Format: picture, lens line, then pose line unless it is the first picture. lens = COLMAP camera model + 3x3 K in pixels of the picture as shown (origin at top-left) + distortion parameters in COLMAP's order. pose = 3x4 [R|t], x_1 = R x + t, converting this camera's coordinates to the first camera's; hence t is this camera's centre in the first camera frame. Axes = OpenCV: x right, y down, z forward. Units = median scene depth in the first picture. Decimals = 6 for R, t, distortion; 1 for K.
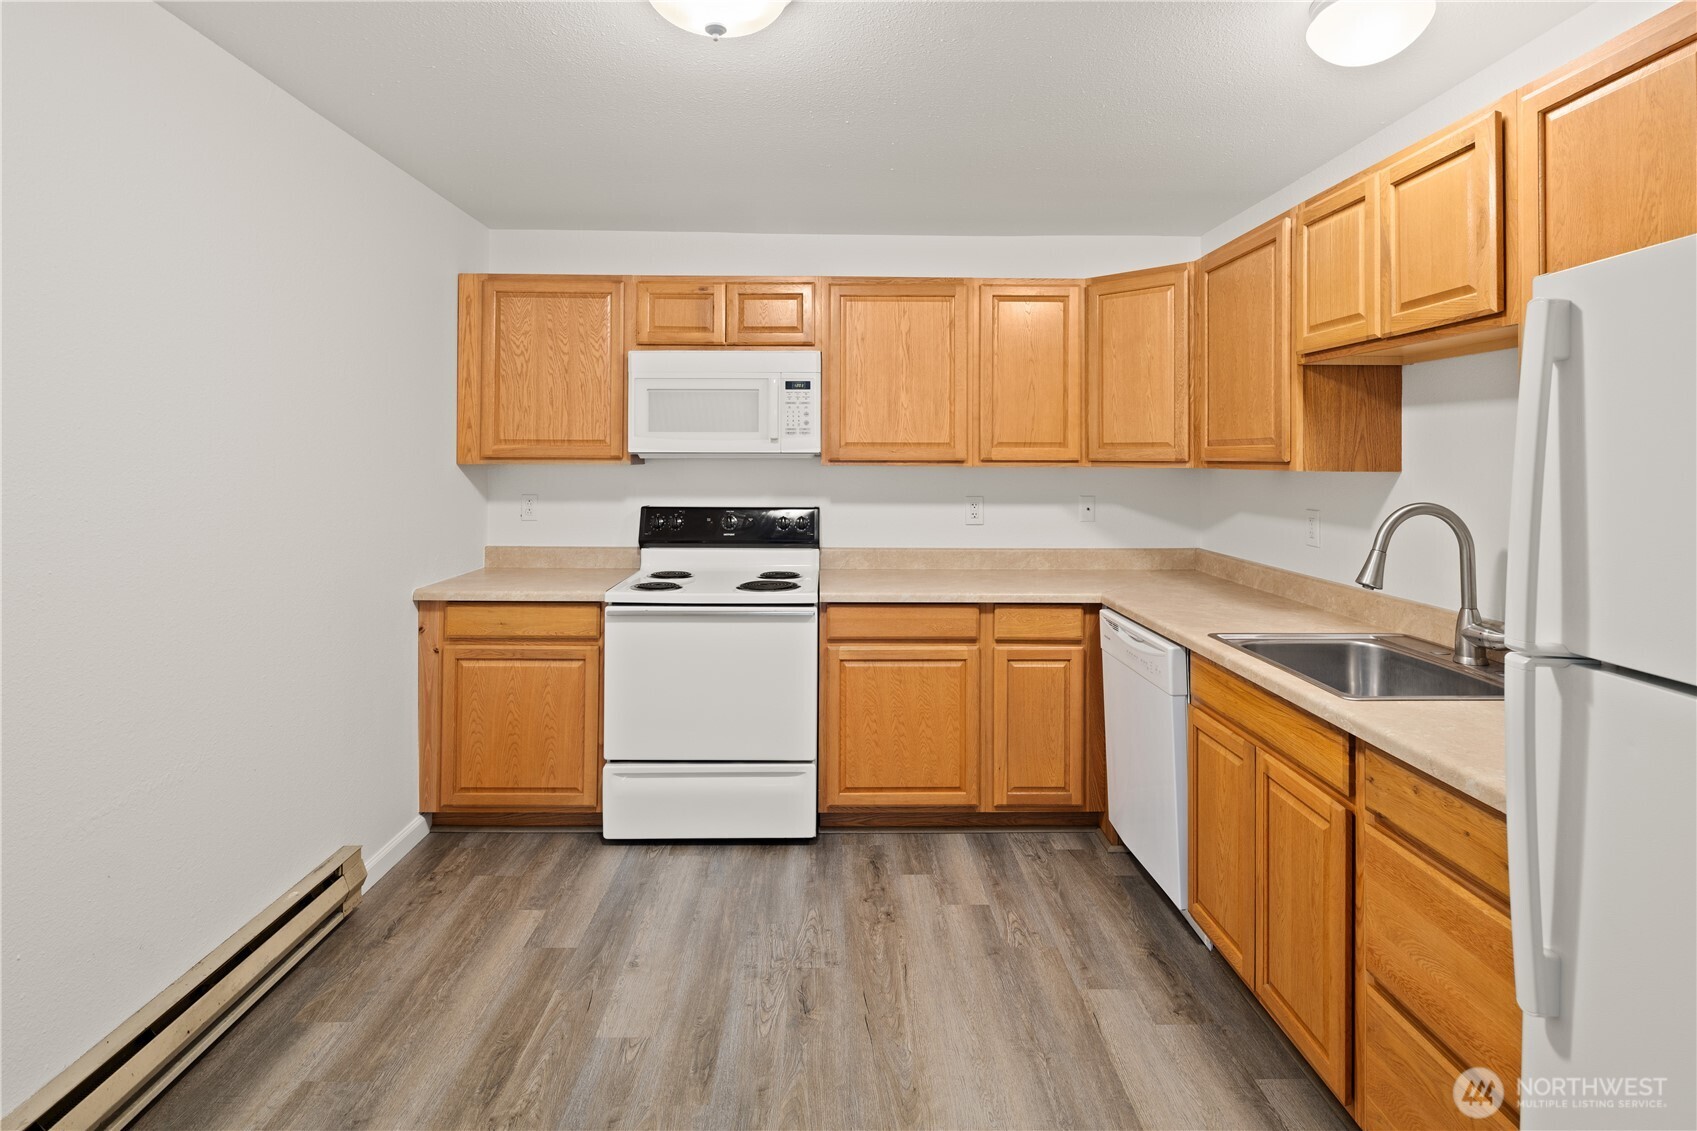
lens RADIAL K [[822.6, 0, 835.4], [0, 822.6, 539.9], [0, 0, 1]] dist [0.007869, -0.005930]
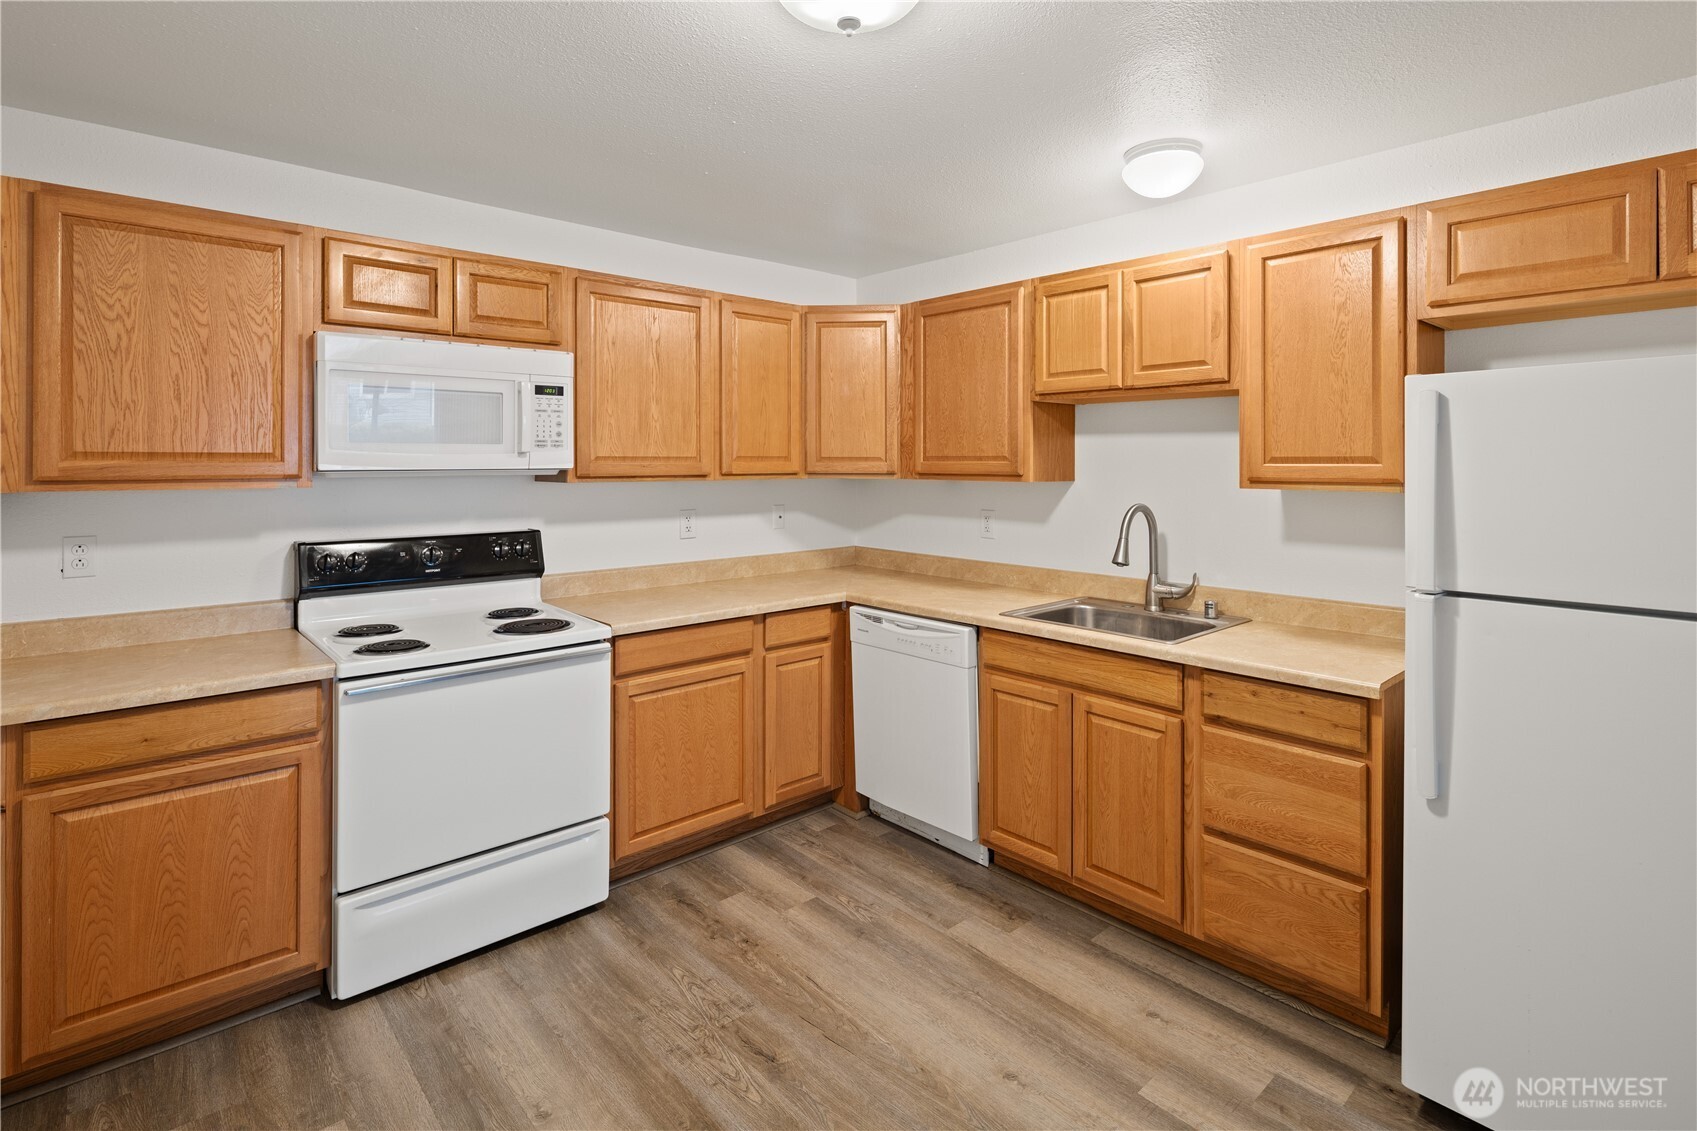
lens RADIAL K [[822.6, 0, 830.8], [0, 822.6, 550.6], [0, 0, 1]] dist [0.007869, -0.005930]
pose [[0.758457, -0.074751, 0.647422, -0.406486], [0.067446, 0.997069, 0.036107, -0.032844], [-0.648224, 0.016280, 0.761276, 0.160495]]
